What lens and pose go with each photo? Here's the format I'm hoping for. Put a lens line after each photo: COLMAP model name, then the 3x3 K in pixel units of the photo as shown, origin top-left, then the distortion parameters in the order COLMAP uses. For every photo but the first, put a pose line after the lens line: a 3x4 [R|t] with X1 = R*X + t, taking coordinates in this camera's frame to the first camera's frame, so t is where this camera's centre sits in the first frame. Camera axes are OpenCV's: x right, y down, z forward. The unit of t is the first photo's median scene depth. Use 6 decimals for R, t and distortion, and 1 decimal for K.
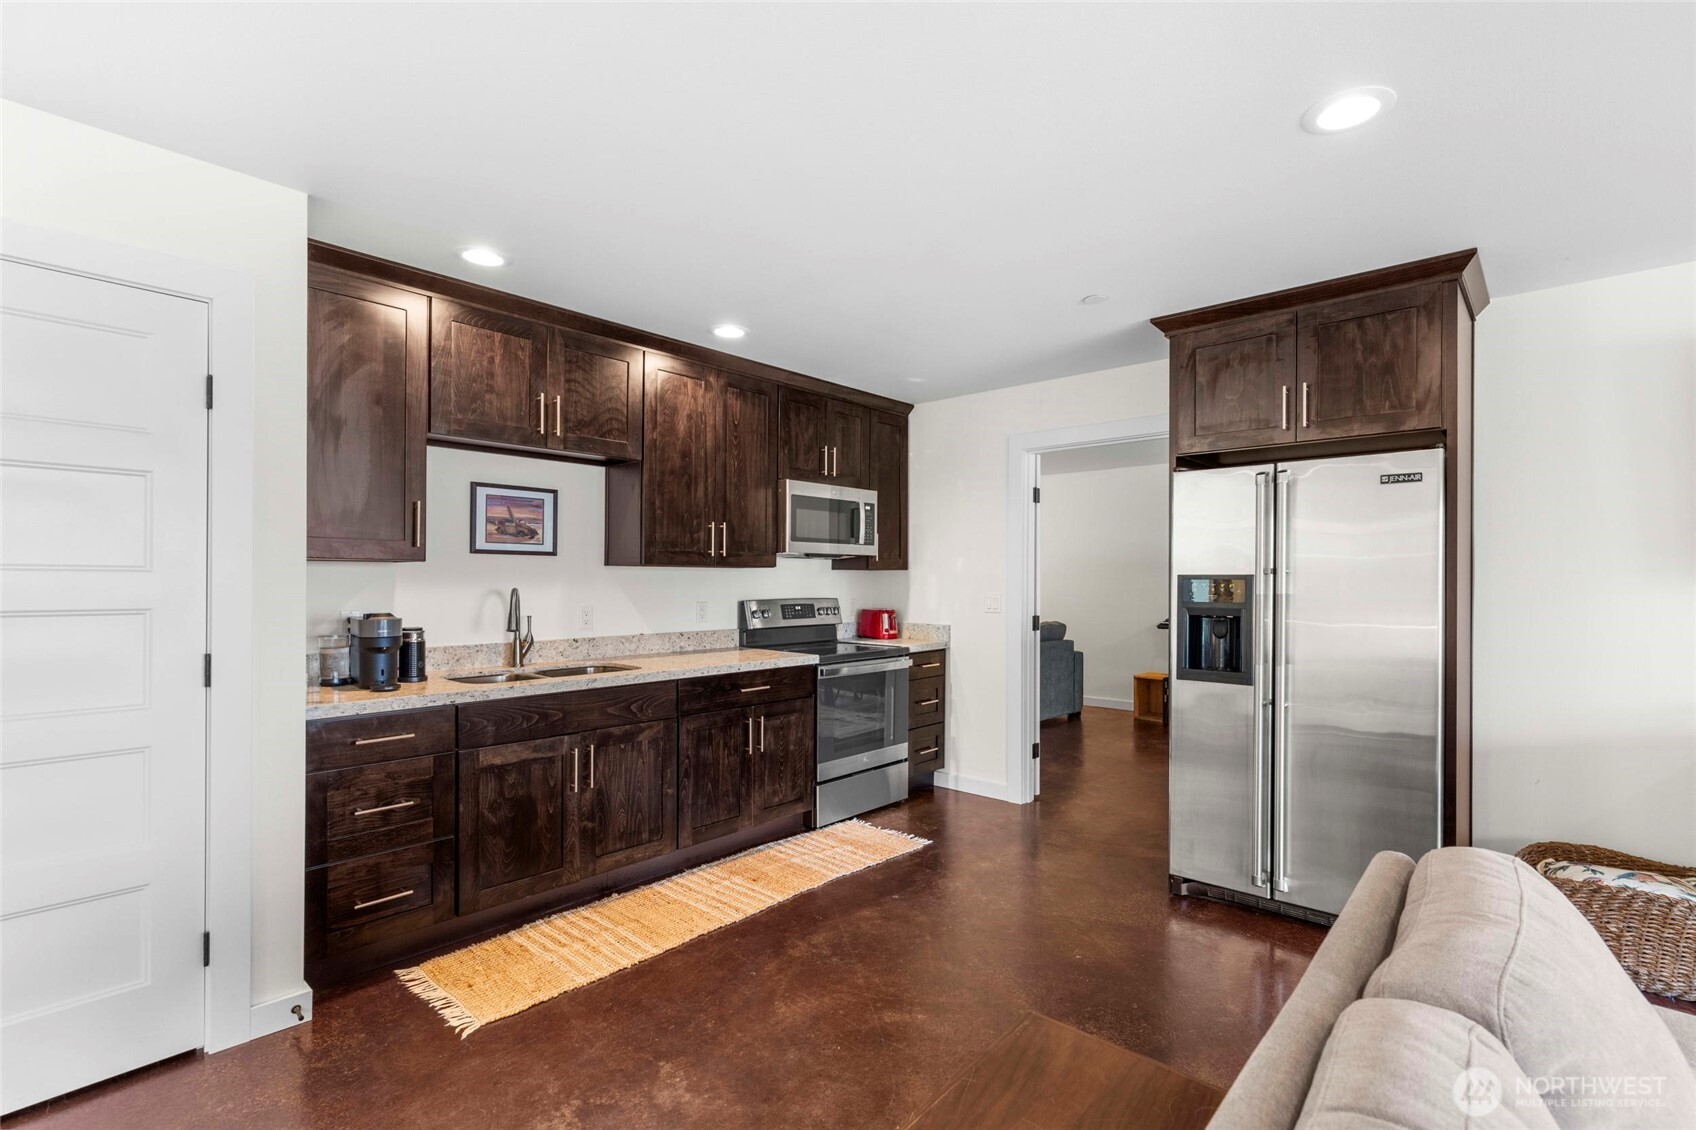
lens RADIAL K [[769.6, 0, 853.8], [0, 769.6, 582.4], [0, 0, 1]] dist [-0.004162, 0.000132]
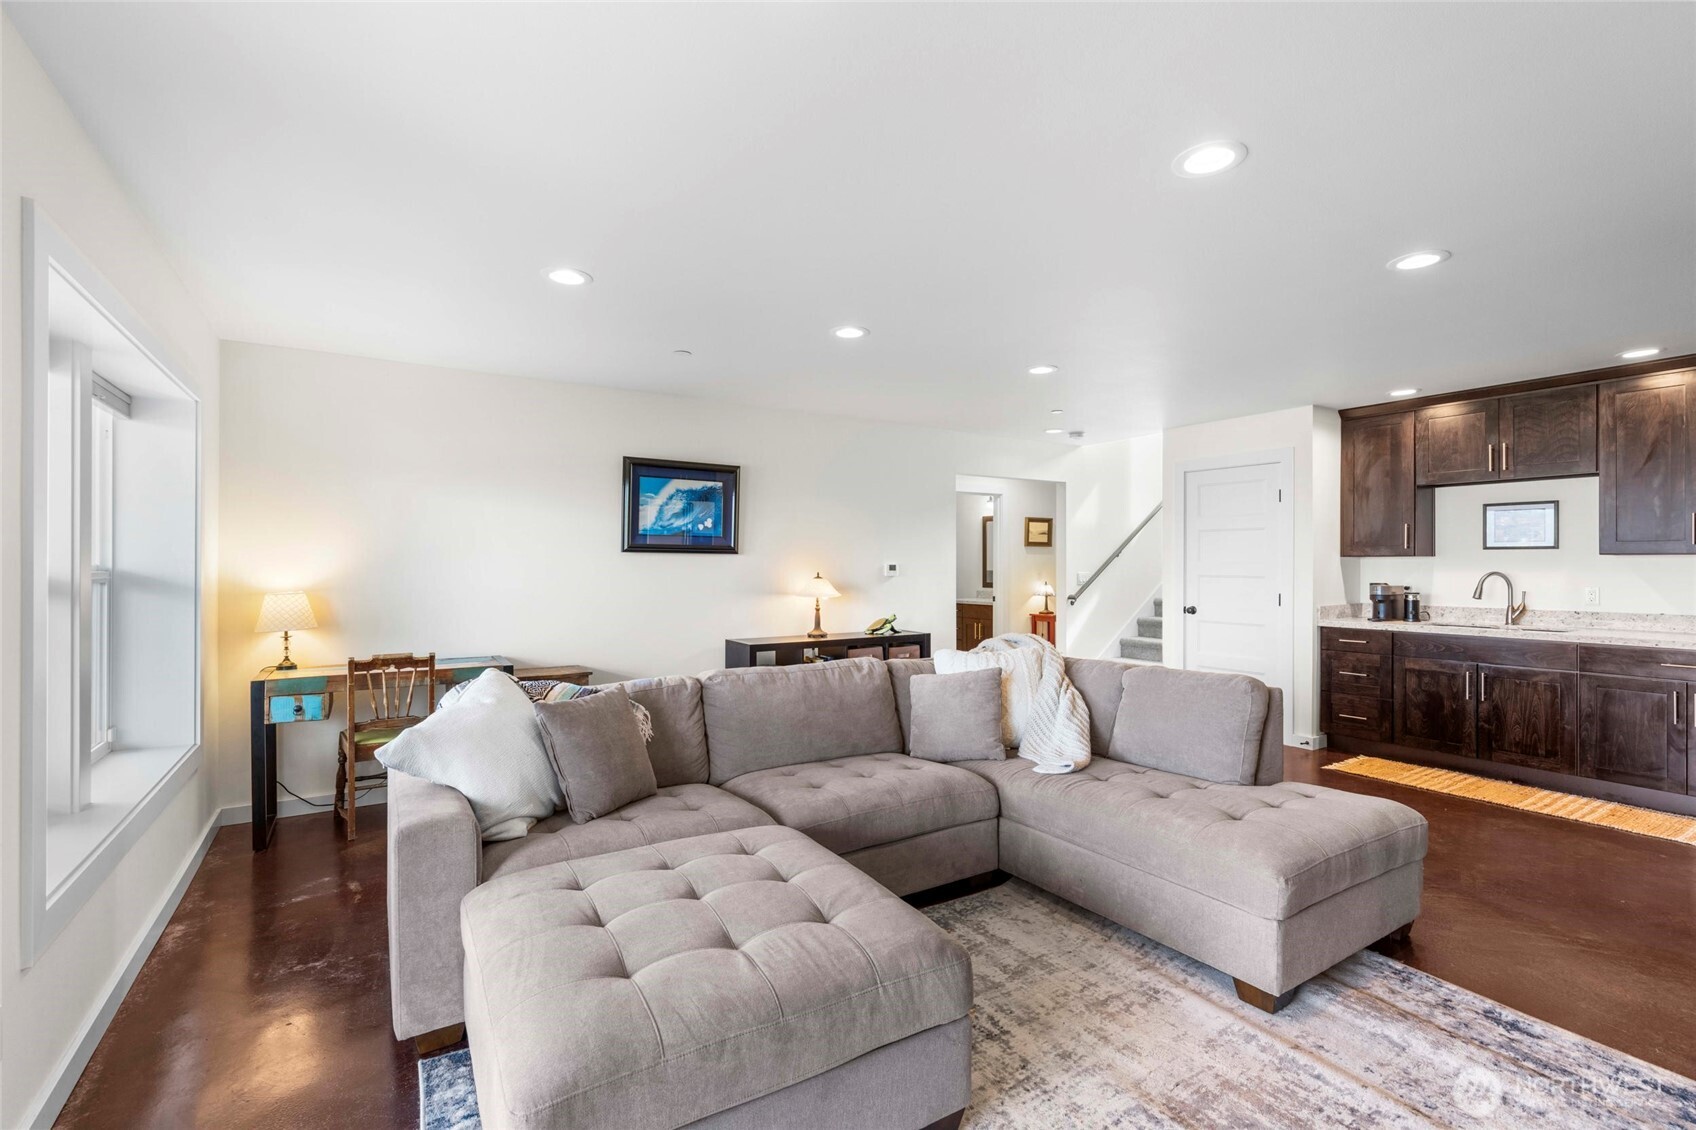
lens RADIAL K [[760.6, 0, 848.0], [0, 760.6, 565.0], [0, 0, 1]] dist [0.000670, 0.000543]
pose [[-0.271815, -0.003291, -0.962344, 1.327120], [-0.004865, 0.999986, -0.002046, 0.003067], [0.962337, 0.004126, -0.271827, 0.167830]]
